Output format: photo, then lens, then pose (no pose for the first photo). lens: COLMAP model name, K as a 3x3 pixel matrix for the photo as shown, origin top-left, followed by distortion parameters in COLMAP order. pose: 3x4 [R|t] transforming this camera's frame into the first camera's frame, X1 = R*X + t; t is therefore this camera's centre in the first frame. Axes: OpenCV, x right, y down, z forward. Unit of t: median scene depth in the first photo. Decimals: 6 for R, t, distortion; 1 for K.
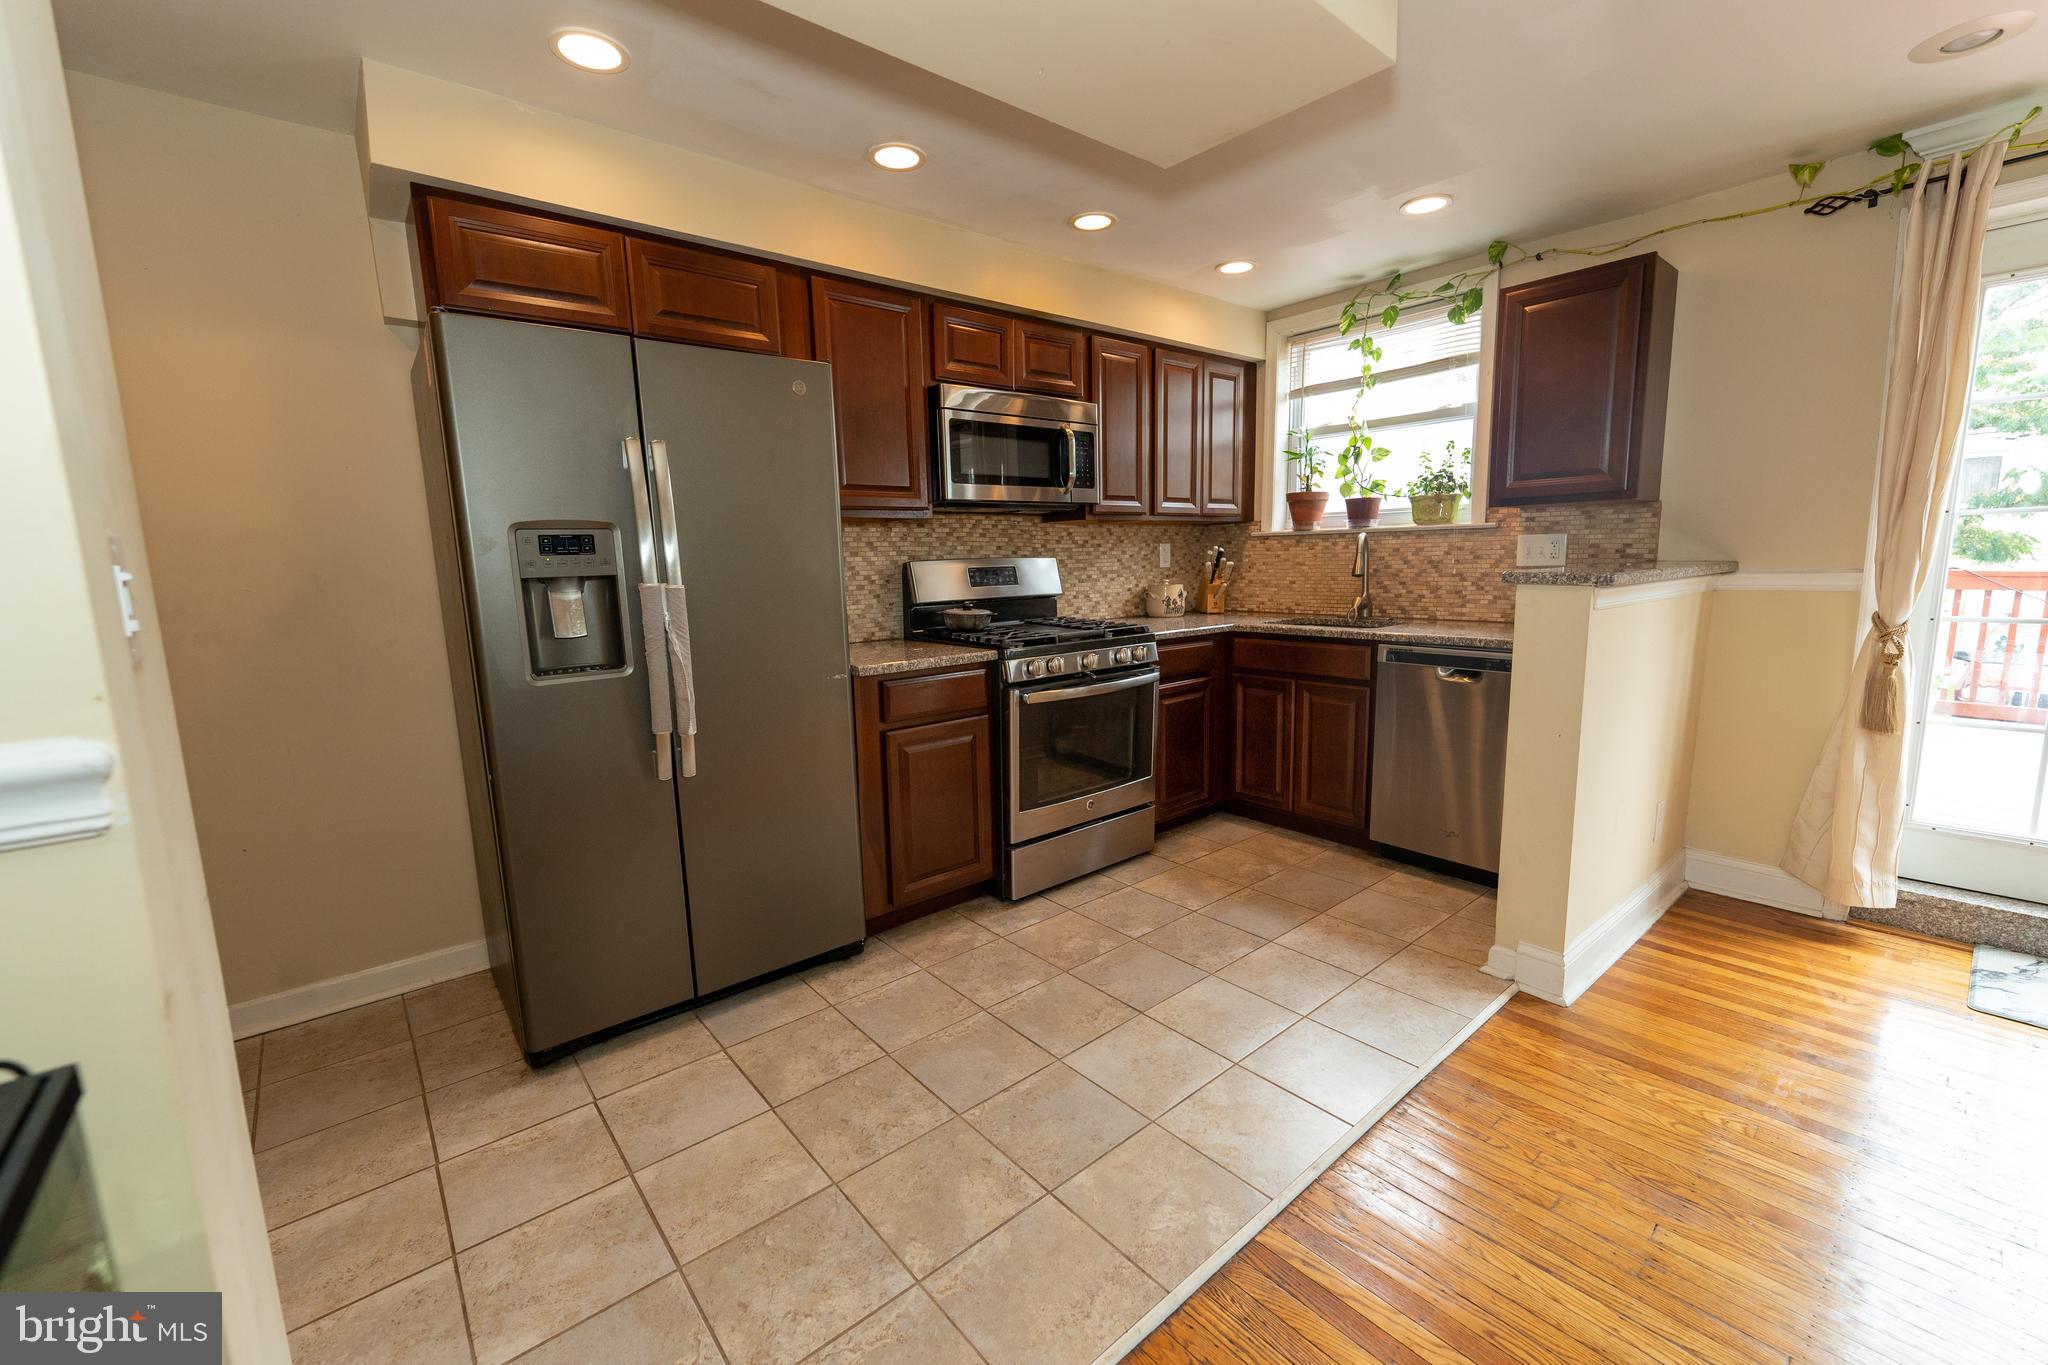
lens RADIAL K [[827.8, 0, 1024.4], [0, 827.8, 683.5], [0, 0, 1]] dist [-0.000304, -0.000998]
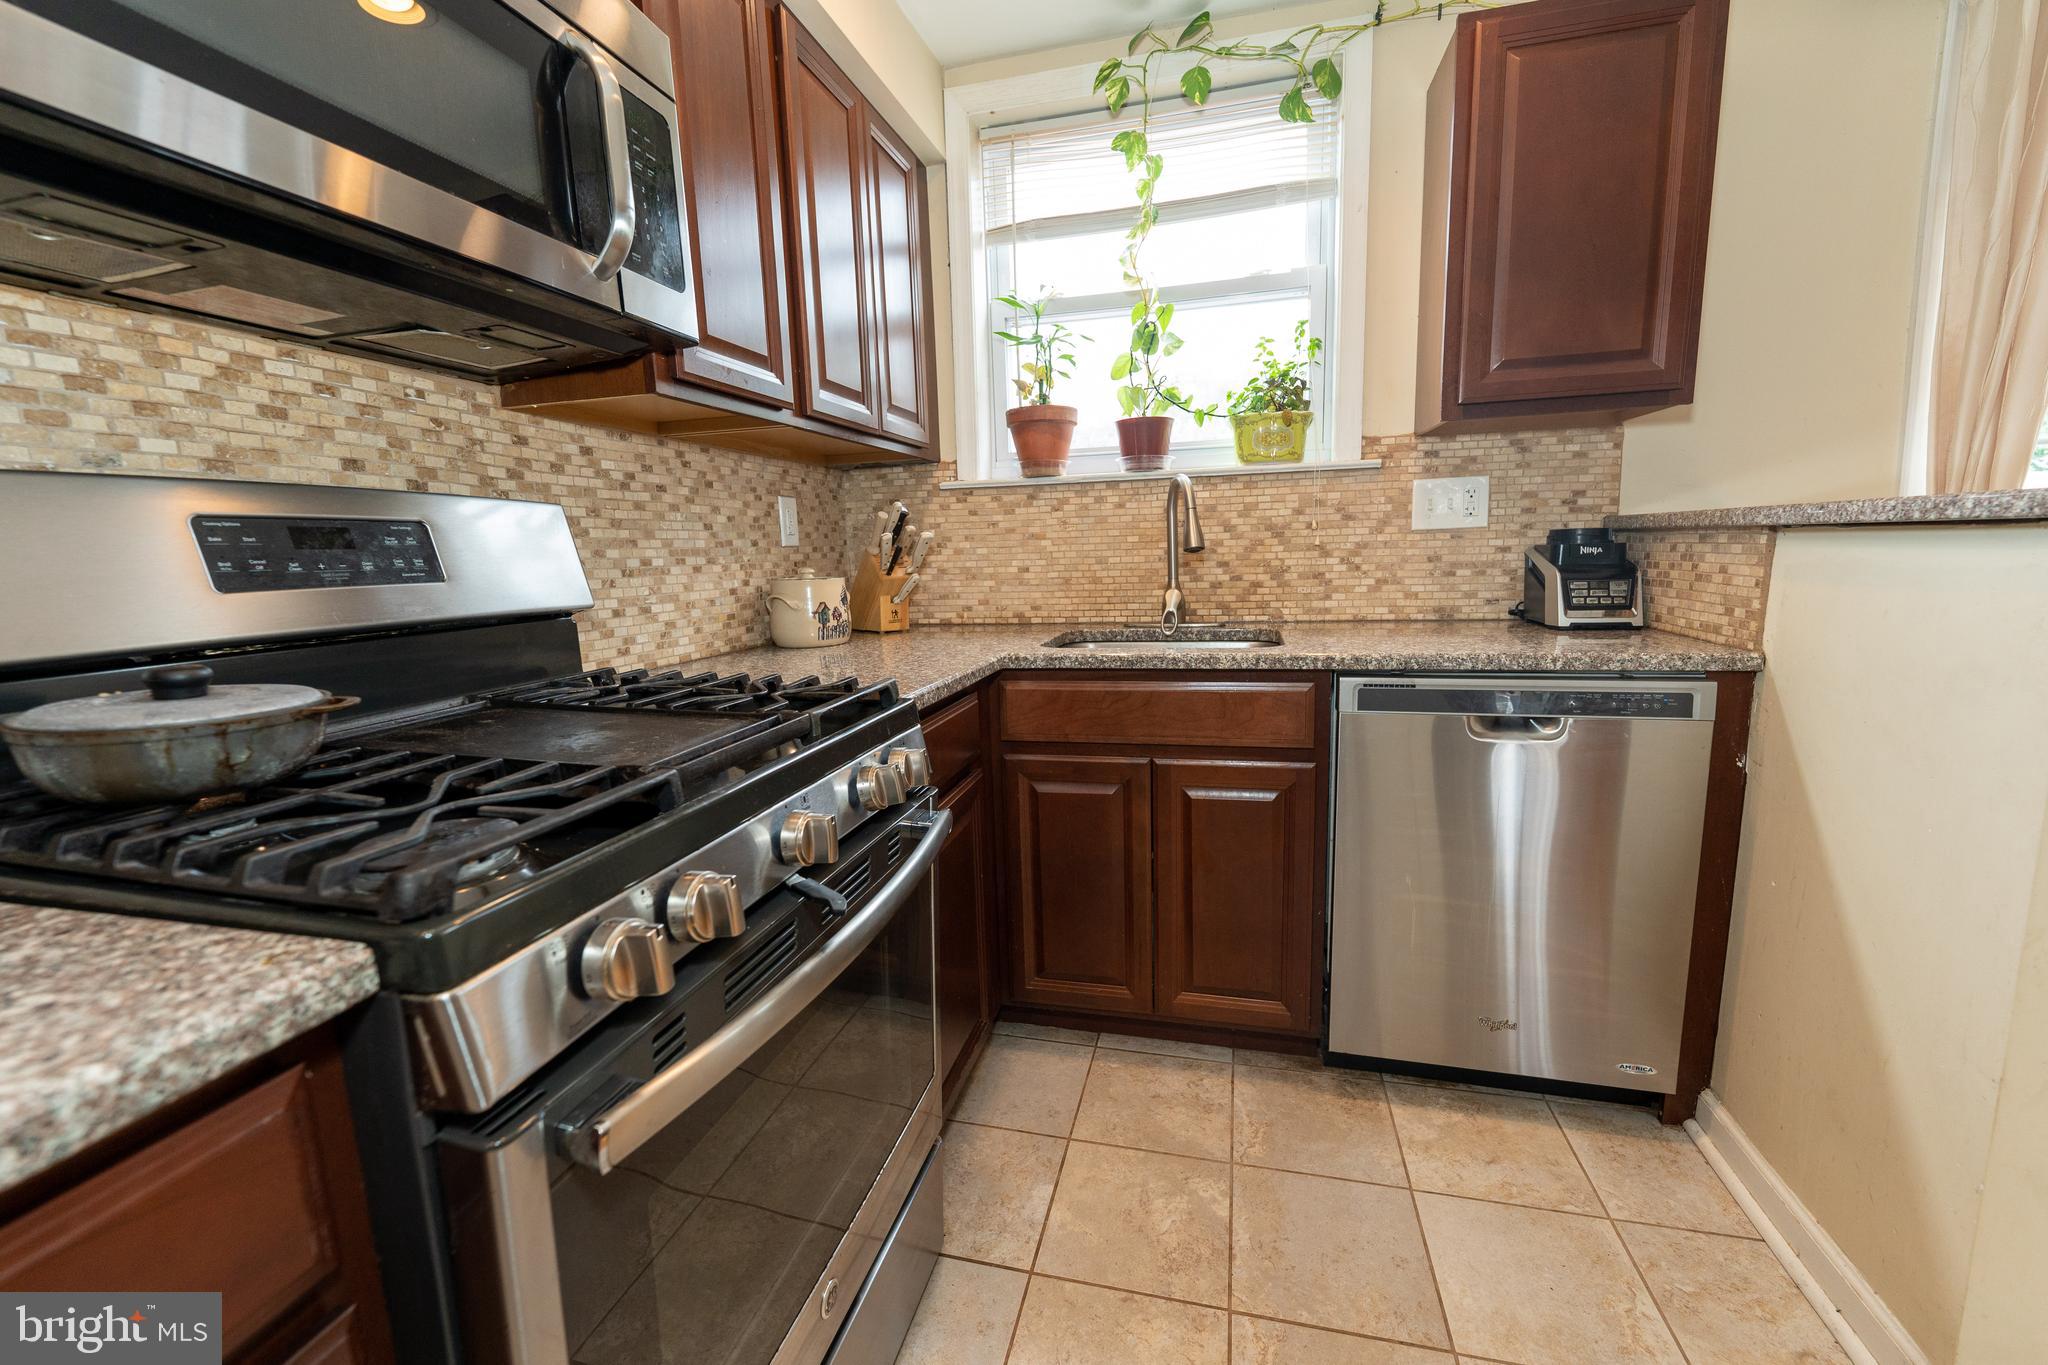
lens RADIAL K [[827.8, 0, 1026.0], [0, 827.8, 681.3], [0, 0, 1]] dist [-0.000304, -0.000998]
pose [[0.812111, -0.095407, 0.575650, -0.013137], [0.102059, 0.994560, 0.020854, -0.070913], [-0.574508, 0.041815, 0.817430, 0.662600]]
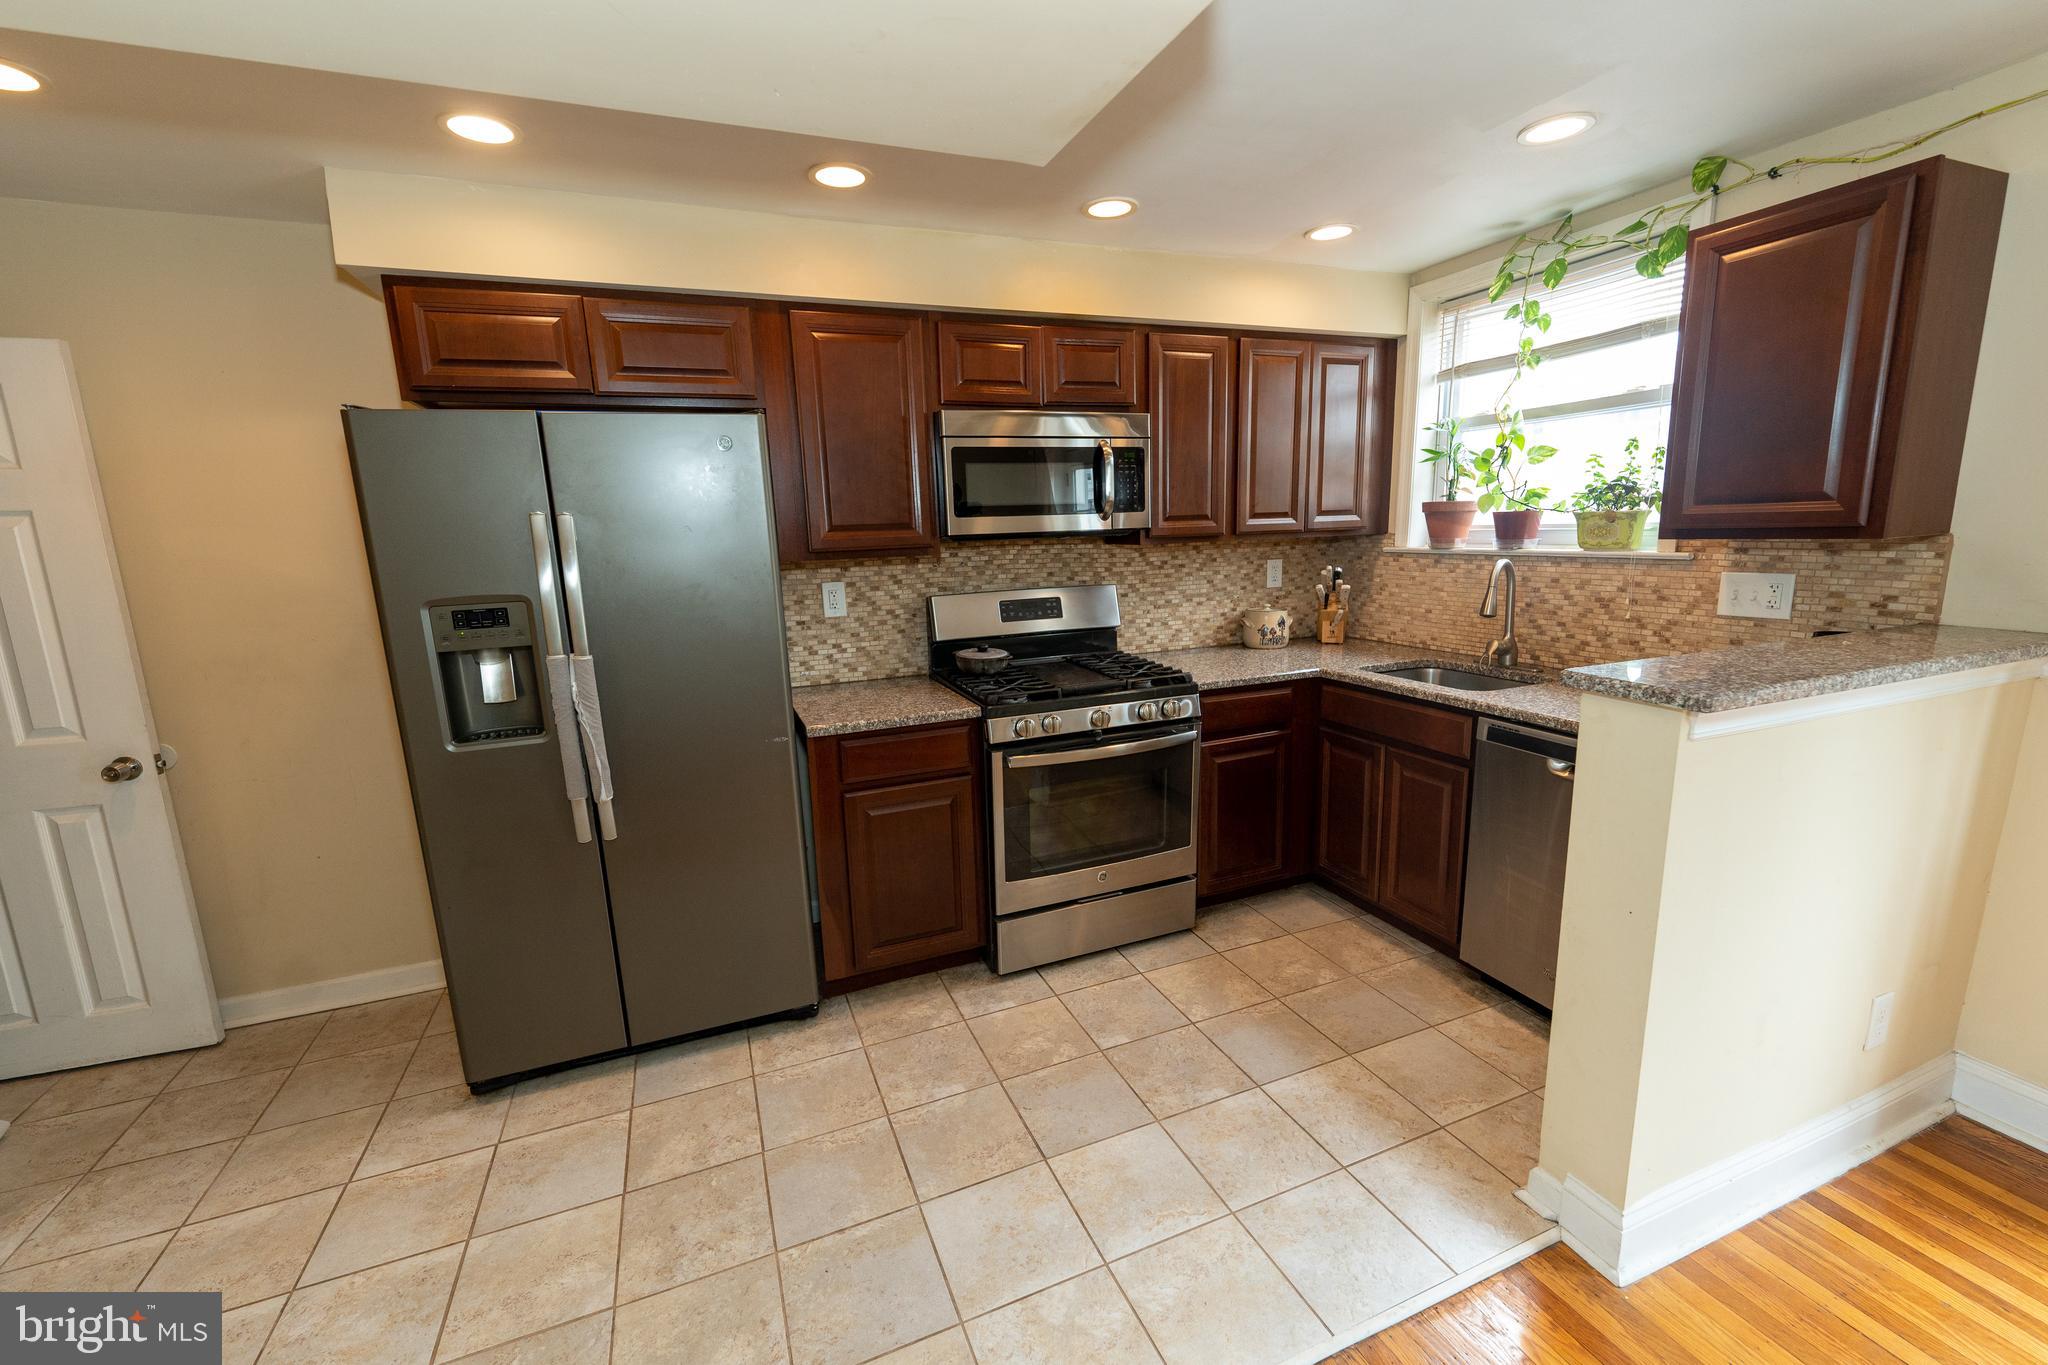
lens RADIAL K [[827.8, 0, 1020.9], [0, 827.8, 682.8], [0, 0, 1]] dist [-0.000304, -0.000998]
pose [[0.950573, 0.050889, -0.306303, 0.242634], [-0.037292, 0.998049, 0.050084, -0.096315], [0.308254, -0.036186, 0.950616, 0.127417]]
